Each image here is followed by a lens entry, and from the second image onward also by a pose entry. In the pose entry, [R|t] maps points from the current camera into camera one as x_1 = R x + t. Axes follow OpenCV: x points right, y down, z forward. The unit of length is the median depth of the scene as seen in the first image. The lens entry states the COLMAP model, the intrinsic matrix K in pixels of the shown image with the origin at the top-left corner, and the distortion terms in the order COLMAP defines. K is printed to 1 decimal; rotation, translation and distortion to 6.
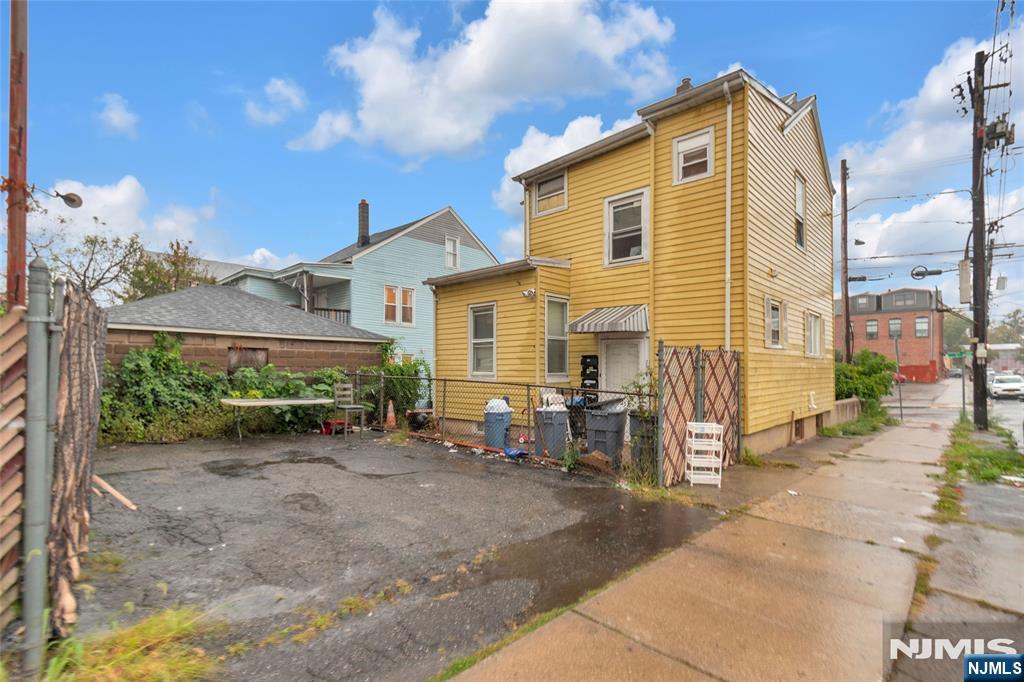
lens RADIAL K [[475.7, 0, 527.1], [0, 475.7, 363.4], [0, 0, 1]] dist [0.003644, 0.000243]
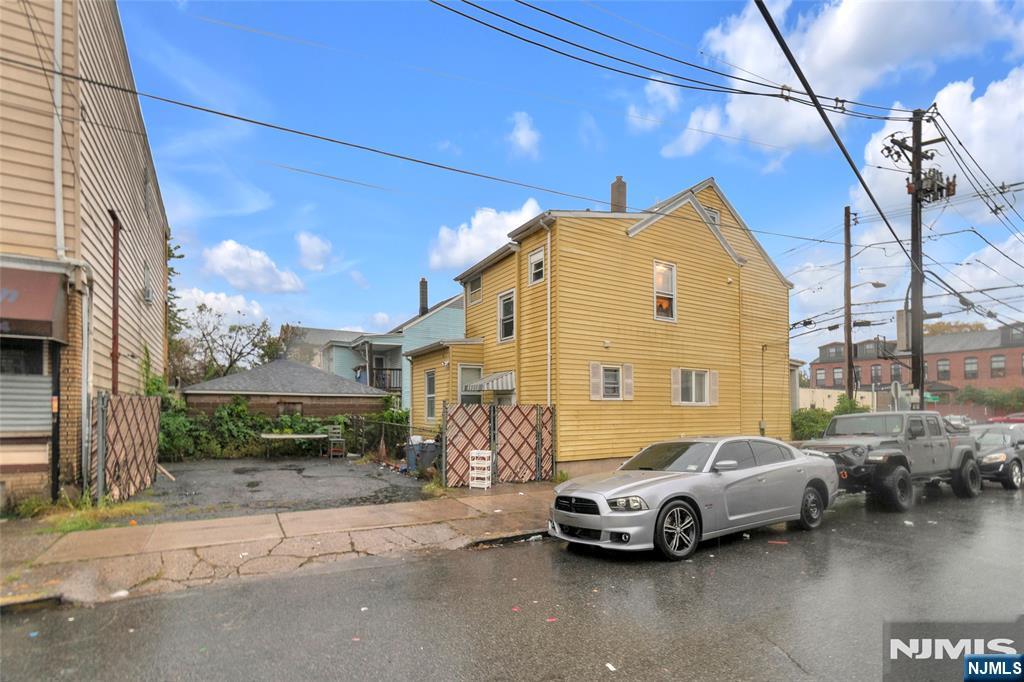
lens RADIAL K [[475.7, 0, 534.7], [0, 475.7, 406.3], [0, 0, 1]] dist [0.003644, 0.000243]
pose [[0.967877, -0.005382, -0.251366, 0.643086], [0.005588, 0.999984, 0.000107, -0.016121], [0.251362, -0.001508, 0.967892, -0.348420]]
